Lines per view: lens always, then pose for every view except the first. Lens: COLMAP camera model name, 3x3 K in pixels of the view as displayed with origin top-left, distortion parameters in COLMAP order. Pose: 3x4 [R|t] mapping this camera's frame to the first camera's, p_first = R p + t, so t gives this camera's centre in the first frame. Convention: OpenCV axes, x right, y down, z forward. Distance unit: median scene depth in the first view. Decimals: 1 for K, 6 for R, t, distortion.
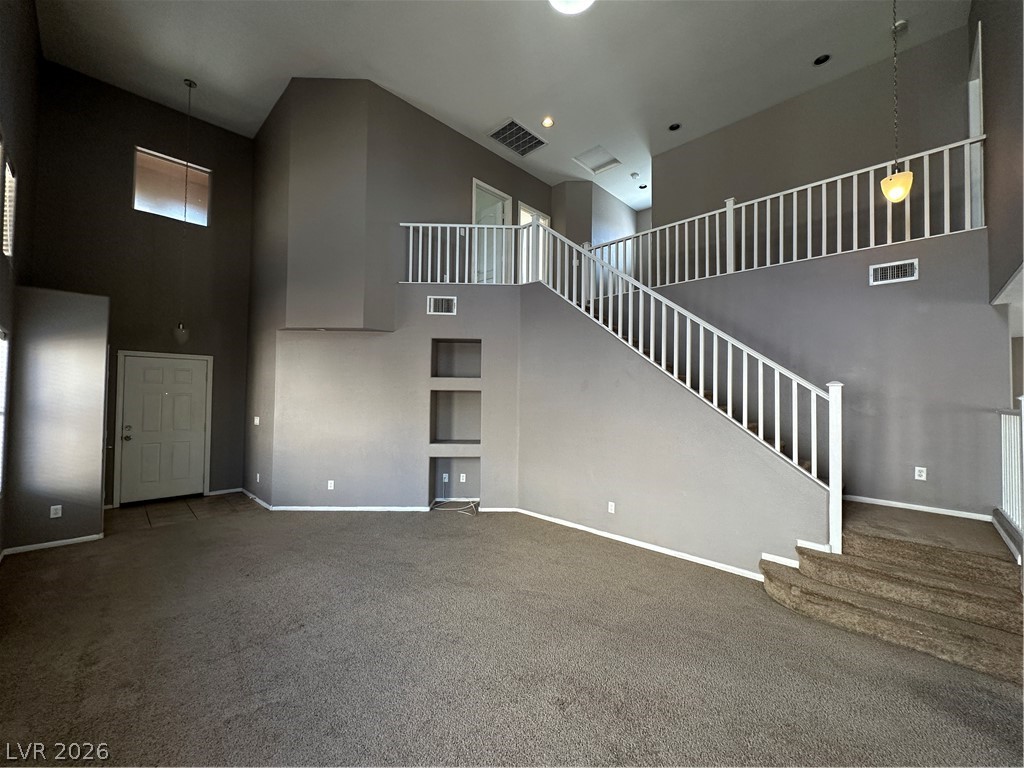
lens RADIAL K [[410.1, 0, 508.1], [0, 410.1, 385.5], [0, 0, 1]] dist [0.002570, -0.000381]
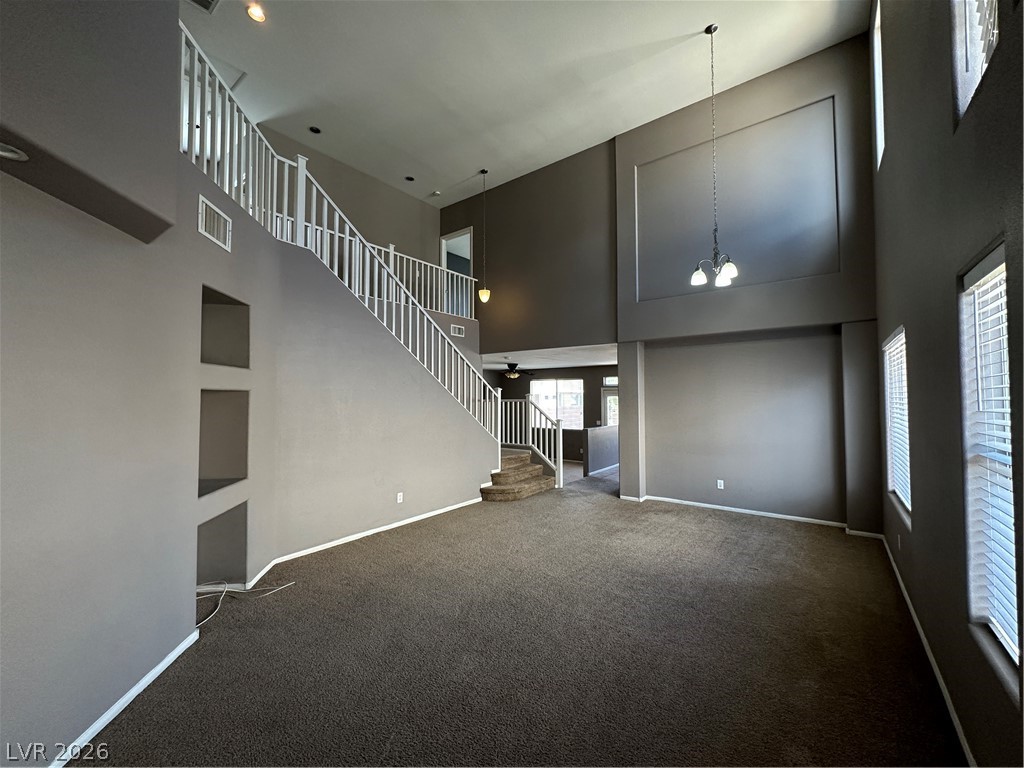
lens RADIAL K [[410.1, 0, 506.6], [0, 410.1, 383.4], [0, 0, 1]] dist [0.002570, -0.000381]
pose [[-0.107157, 0.017063, 0.994096, -0.871677], [-0.023786, 0.999523, -0.019721, 0.007117], [-0.993958, -0.025758, -0.106700, 0.839844]]
